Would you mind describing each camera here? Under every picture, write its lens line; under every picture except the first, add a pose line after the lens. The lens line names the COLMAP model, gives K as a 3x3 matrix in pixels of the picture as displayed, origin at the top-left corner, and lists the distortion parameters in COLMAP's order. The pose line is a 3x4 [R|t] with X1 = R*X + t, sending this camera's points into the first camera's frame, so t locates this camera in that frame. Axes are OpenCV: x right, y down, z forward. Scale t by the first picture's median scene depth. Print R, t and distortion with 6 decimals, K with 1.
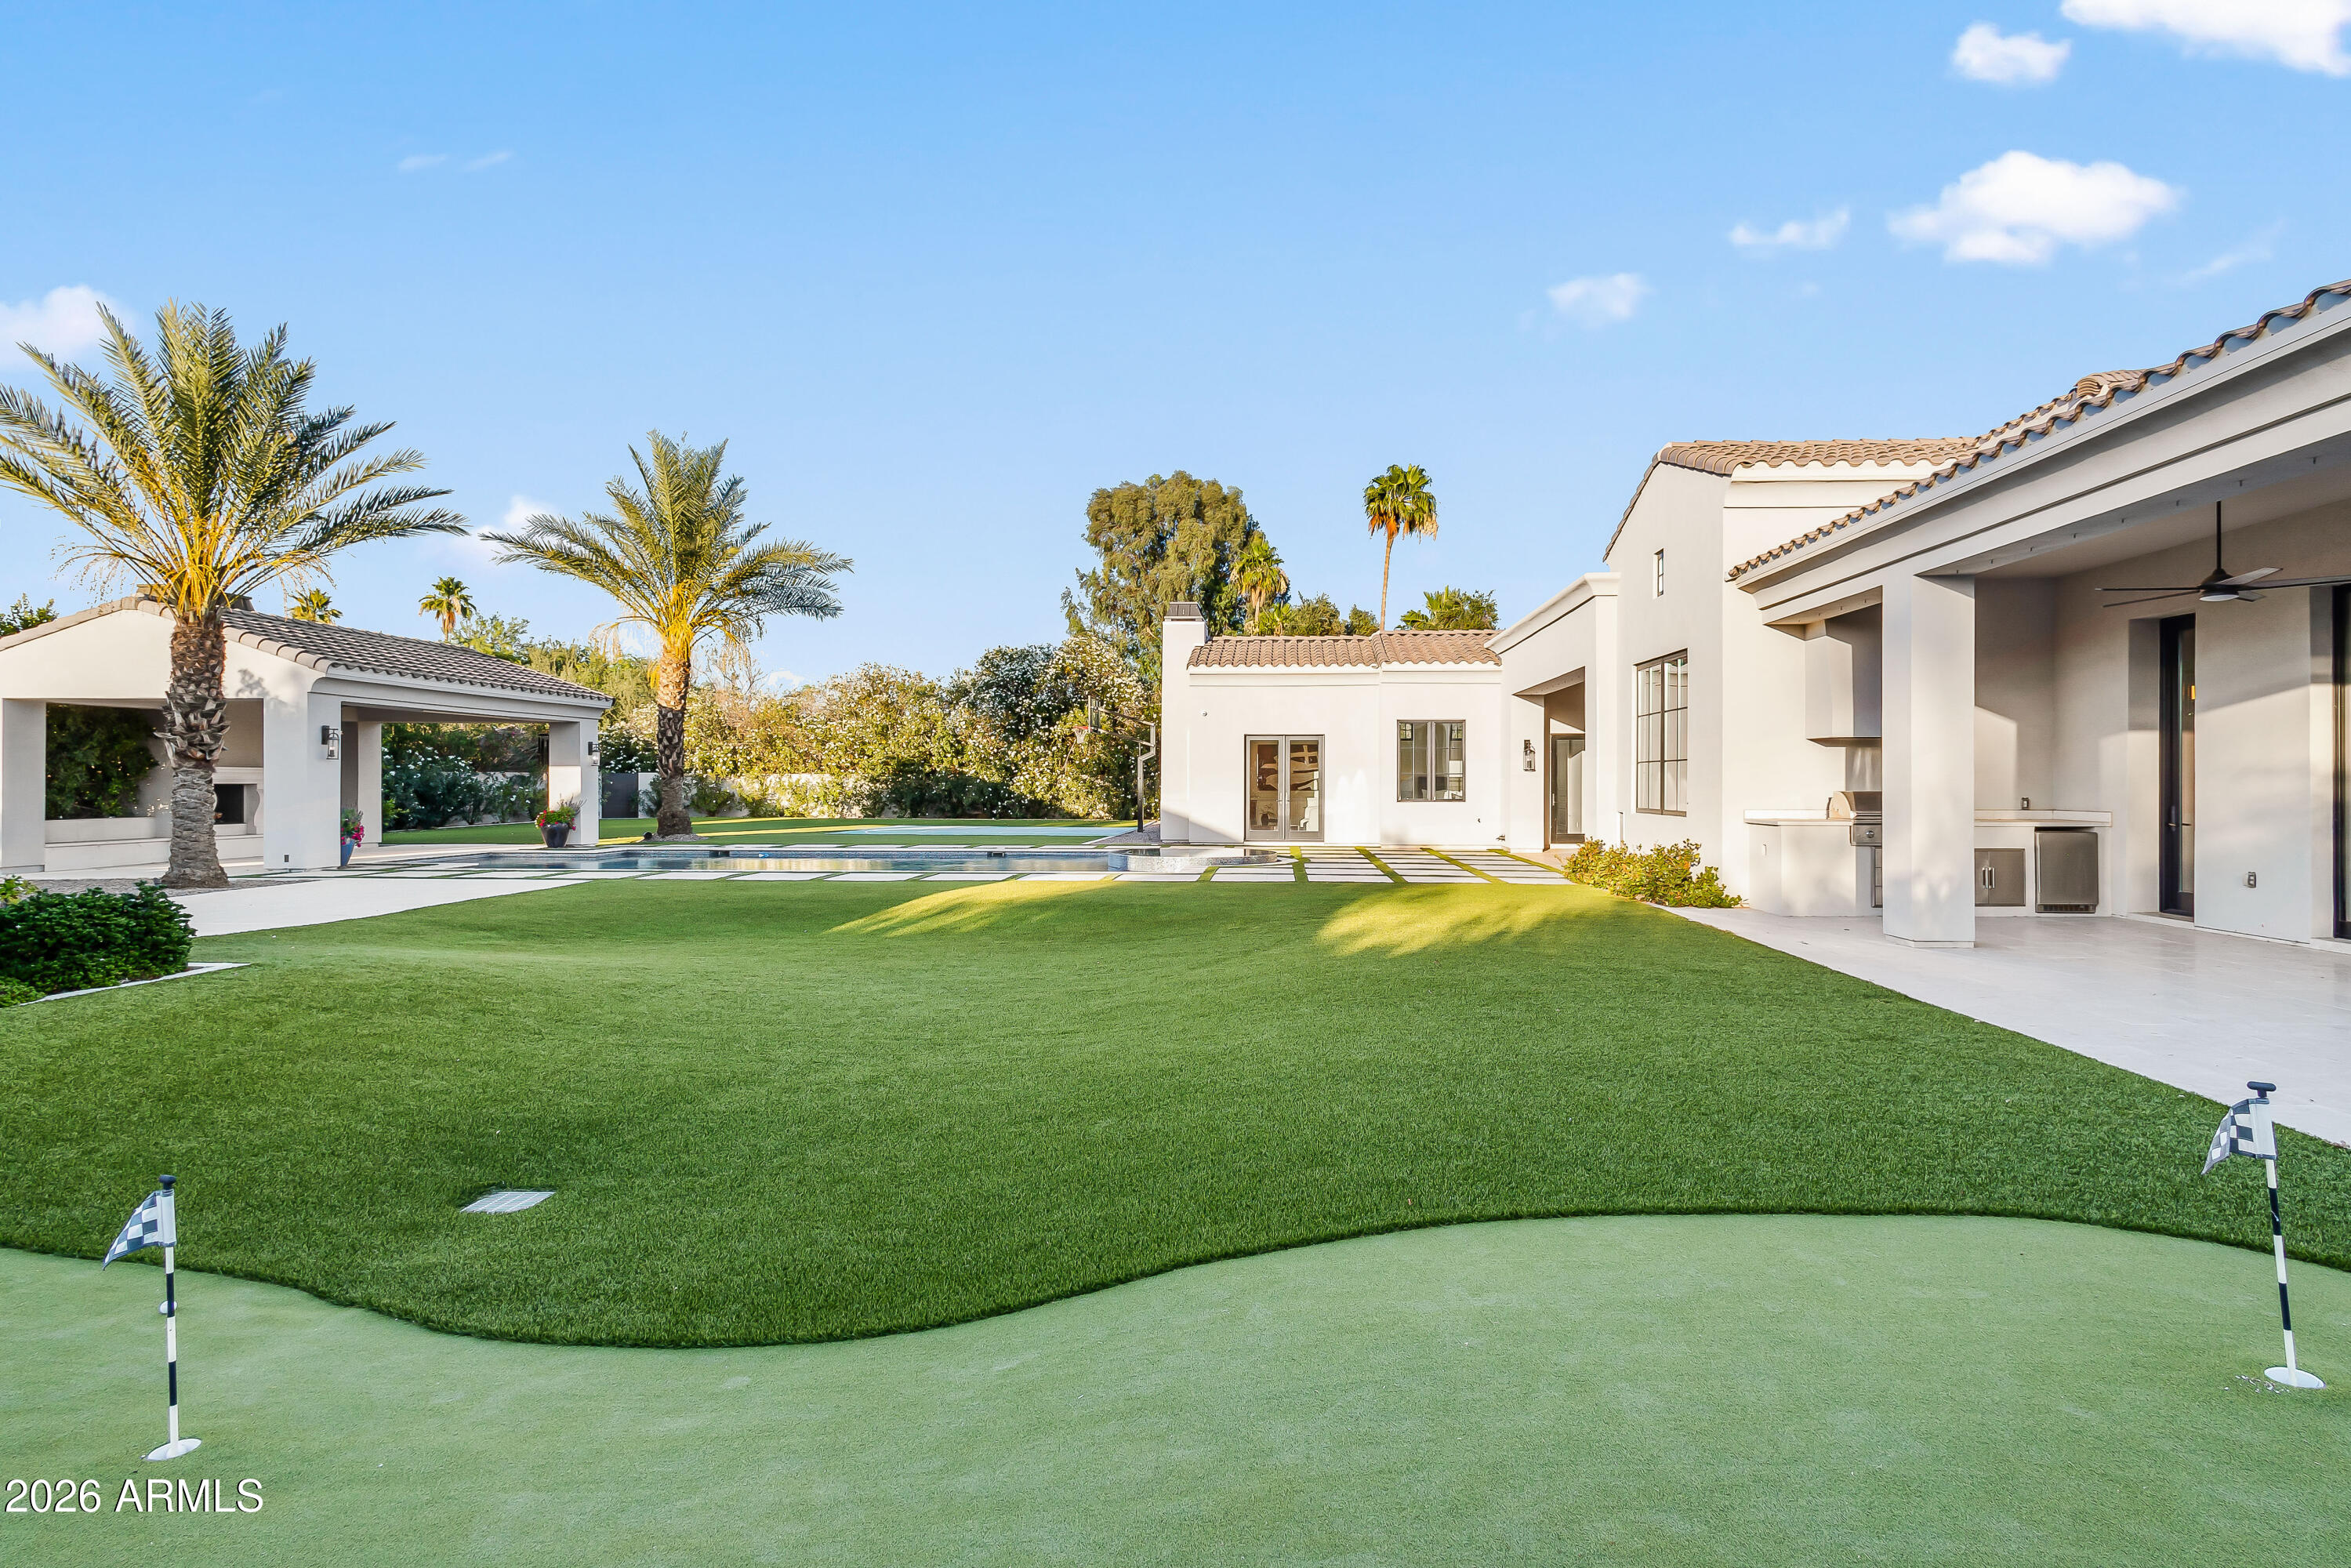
lens RADIAL K [[1177.3, 0, 1178.2], [0, 1177.3, 785.1], [0, 0, 1]] dist [0.003801, 0.000505]
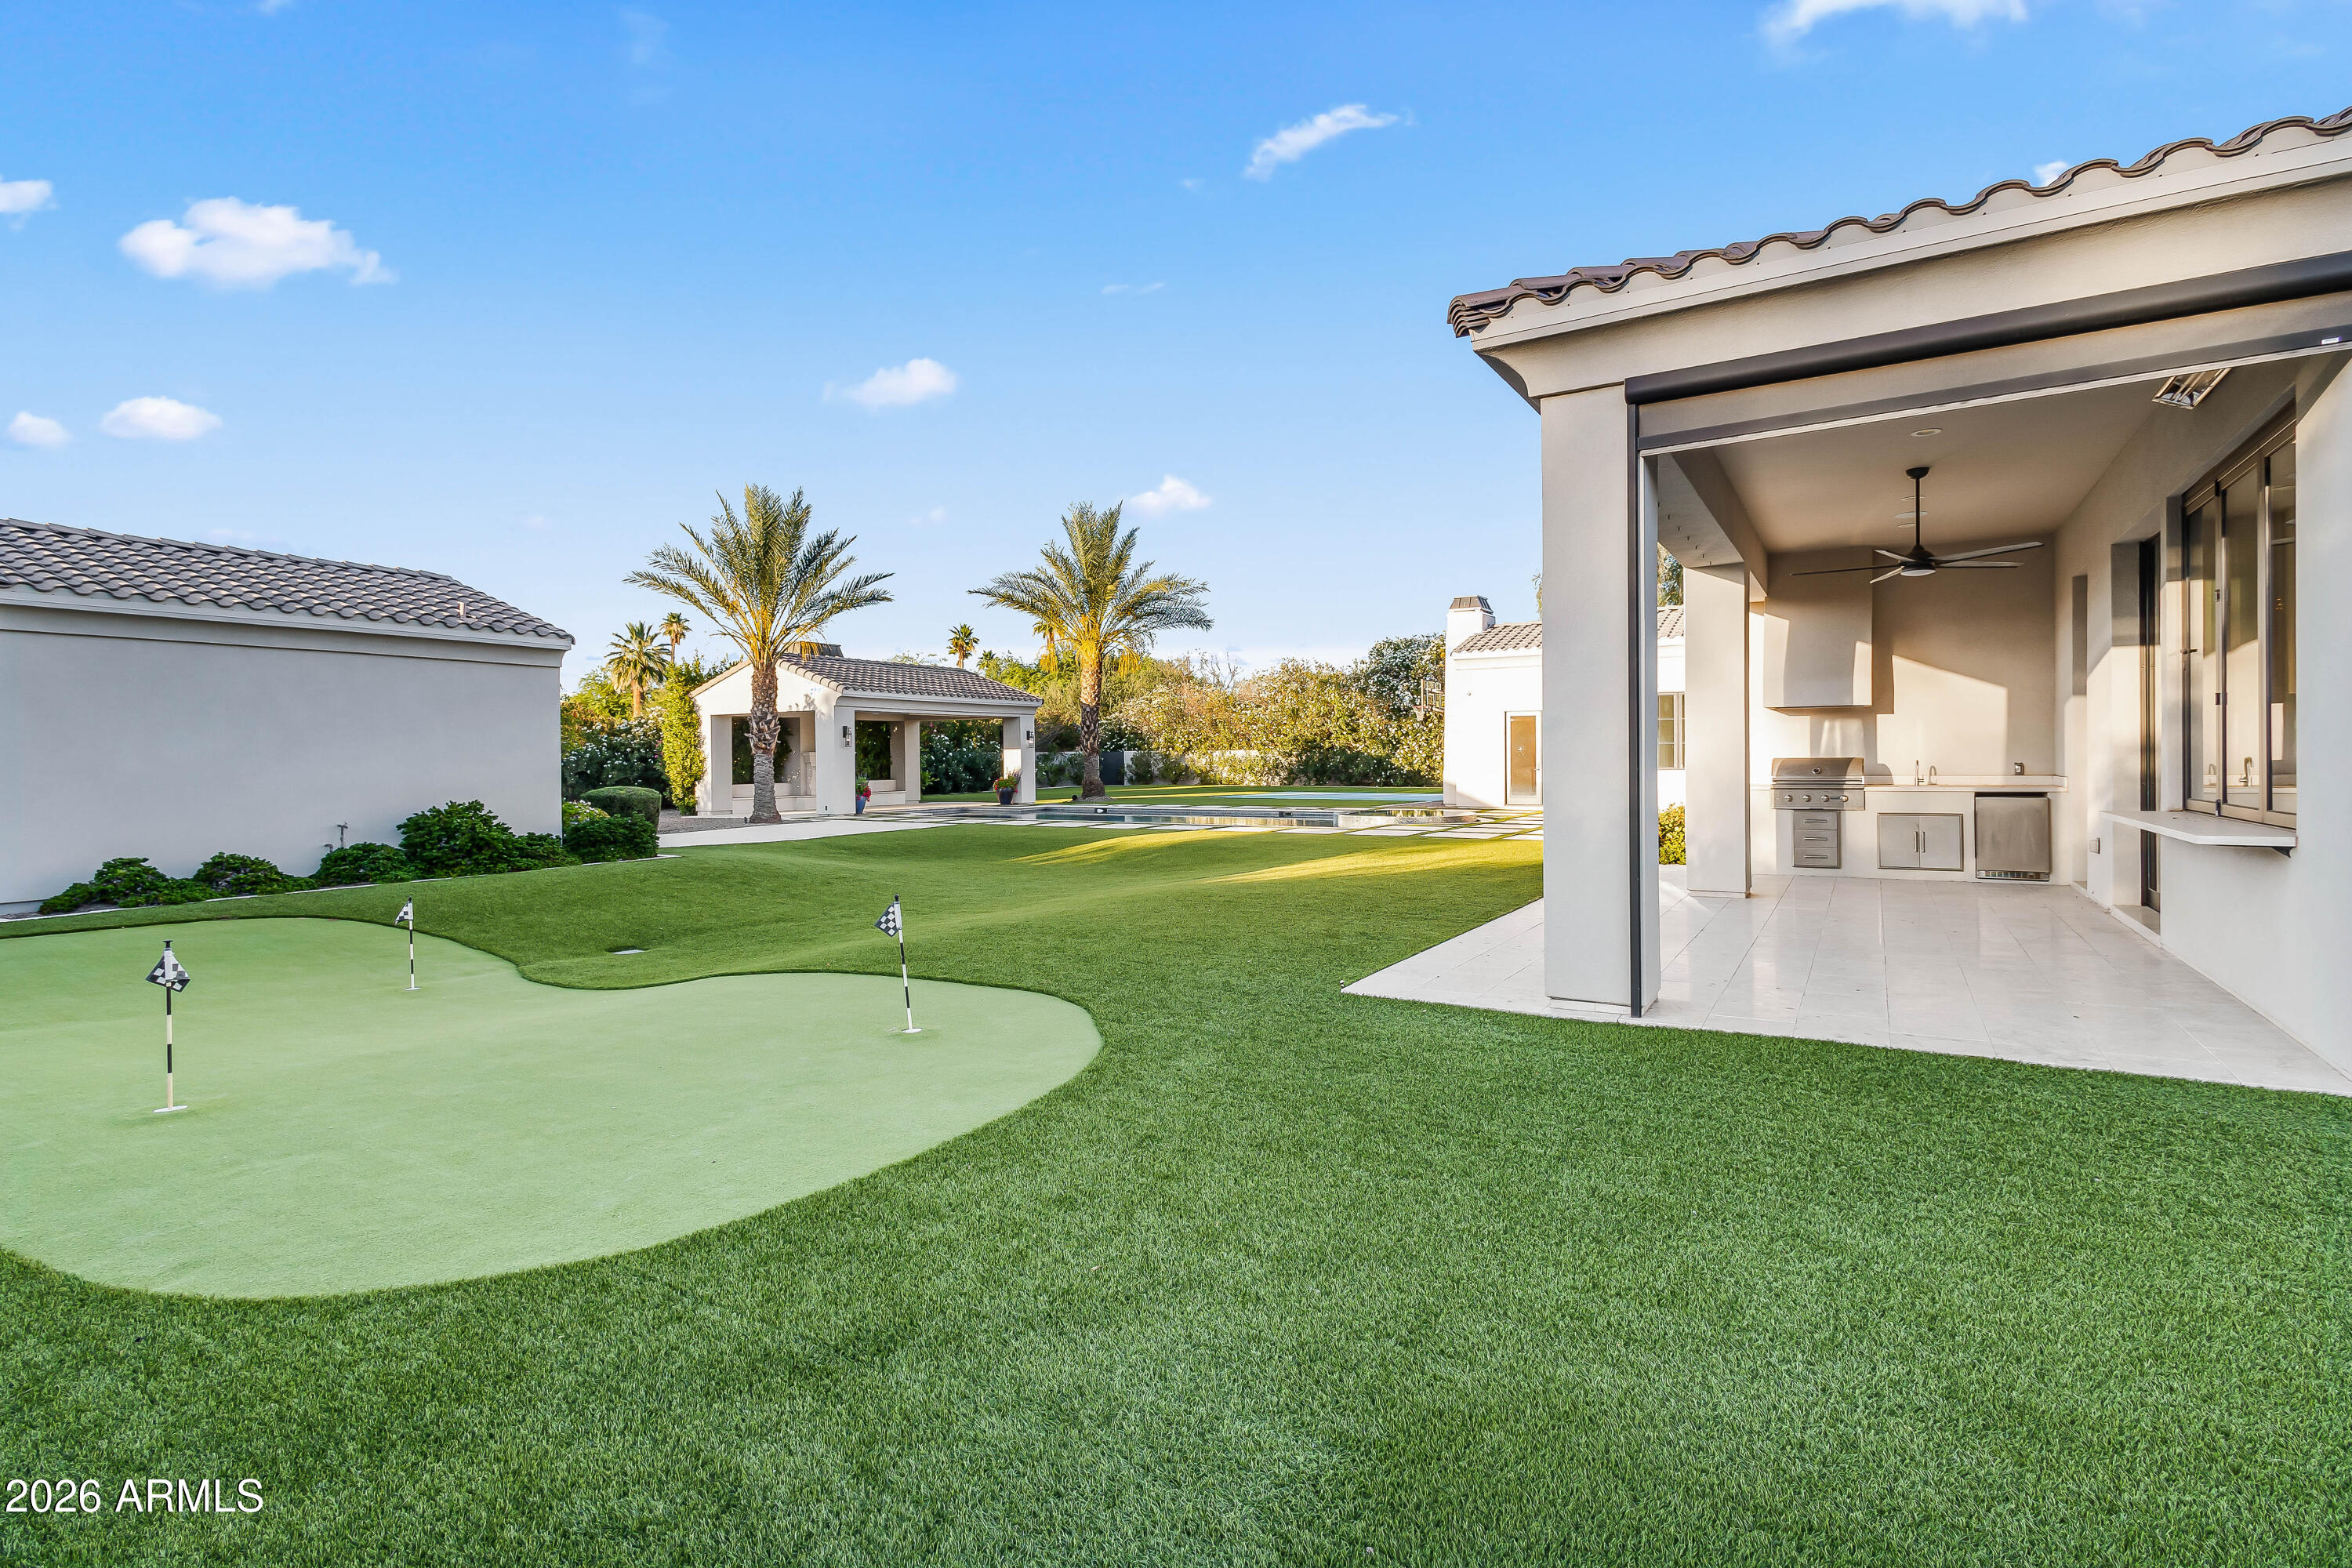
lens RADIAL K [[1084.9, 0, 1179.0], [0, 1084.9, 778.8], [0, 0, 1]] dist [-0.002012, -0.000138]
pose [[0.878746, -0.000611, -0.477288, 0.260106], [0.009936, 0.999806, 0.017013, 0.000701], [0.477185, -0.019693, 0.878582, -0.056650]]
